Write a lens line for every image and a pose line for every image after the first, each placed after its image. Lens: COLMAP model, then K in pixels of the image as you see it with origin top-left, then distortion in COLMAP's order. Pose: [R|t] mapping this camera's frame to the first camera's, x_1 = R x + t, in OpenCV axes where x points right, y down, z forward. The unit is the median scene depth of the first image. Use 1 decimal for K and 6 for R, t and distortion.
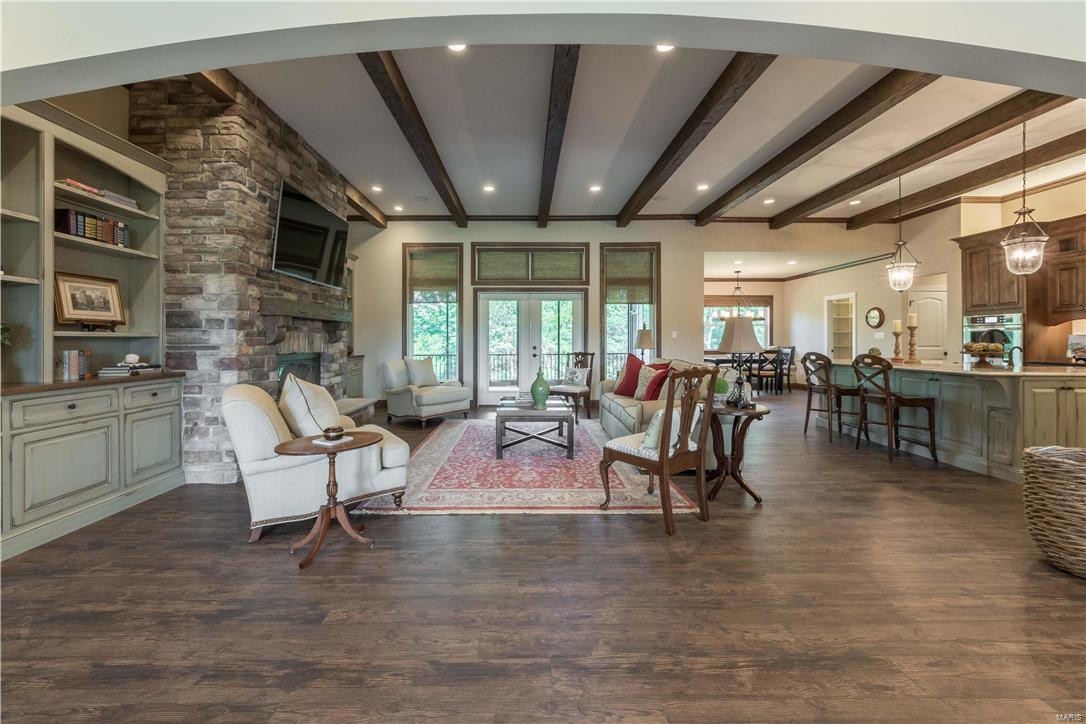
lens RADIAL K [[421.3, 0, 523.1], [0, 421.3, 339.2], [0, 0, 1]] dist [0.002841, -0.001867]
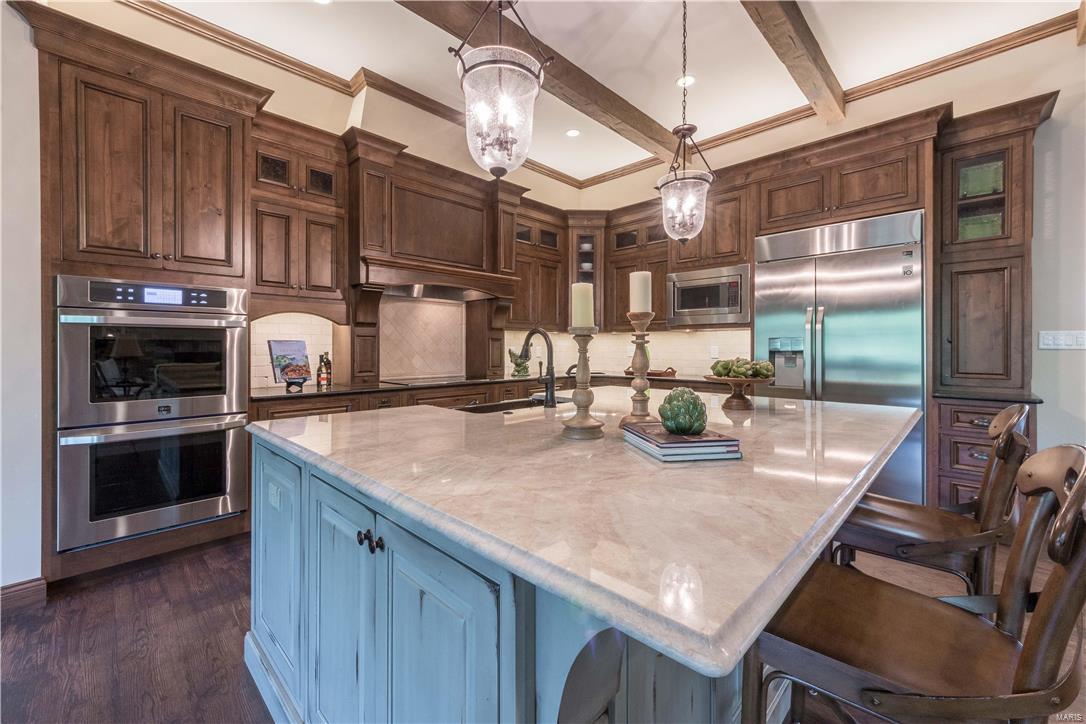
lens RADIAL K [[441.2, 0, 537.2], [0, 441.2, 347.0], [0, 0, 1]] dist [0.003780, 0.000298]
pose [[-0.705241, -0.002068, 0.708965, 0.514205], [-0.004004, 0.999991, -0.001066, -0.001665], [-0.708957, -0.003590, -0.705243, 0.890459]]
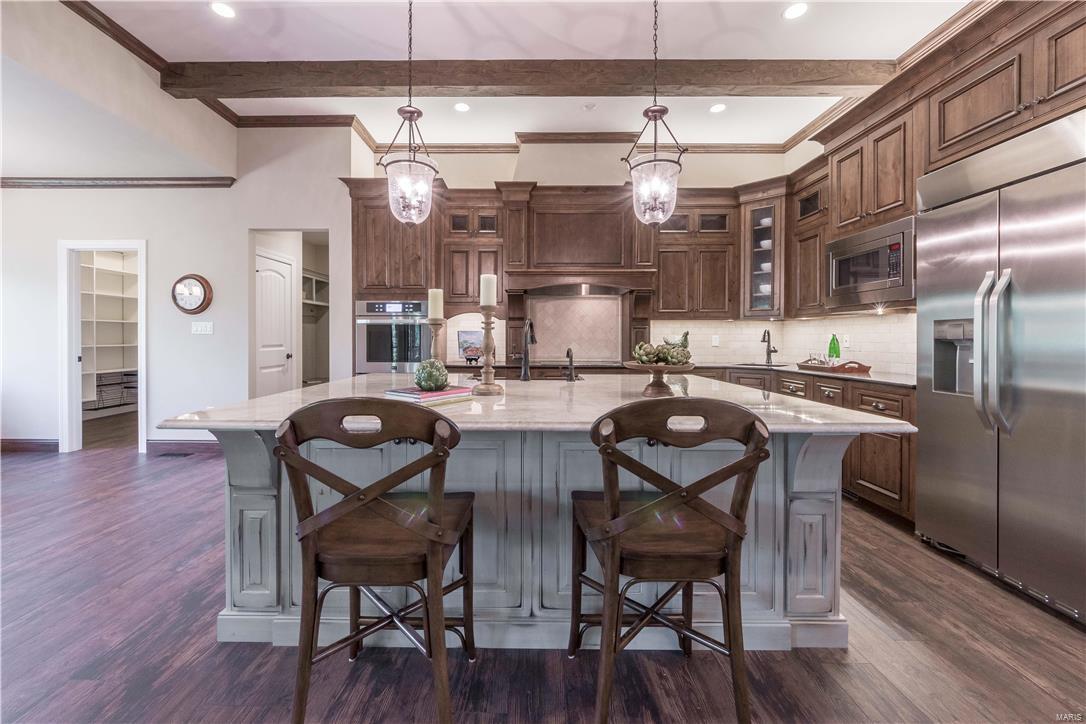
lens RADIAL K [[421.3, 0, 519.3], [0, 421.3, 339.2], [0, 0, 1]] dist [0.002841, -0.001867]
pose [[0.011691, -0.004870, 0.999920, 0.355331], [-0.005294, 0.999974, 0.004932, 0.001144], [-0.999918, -0.005351, 0.011665, 0.670509]]
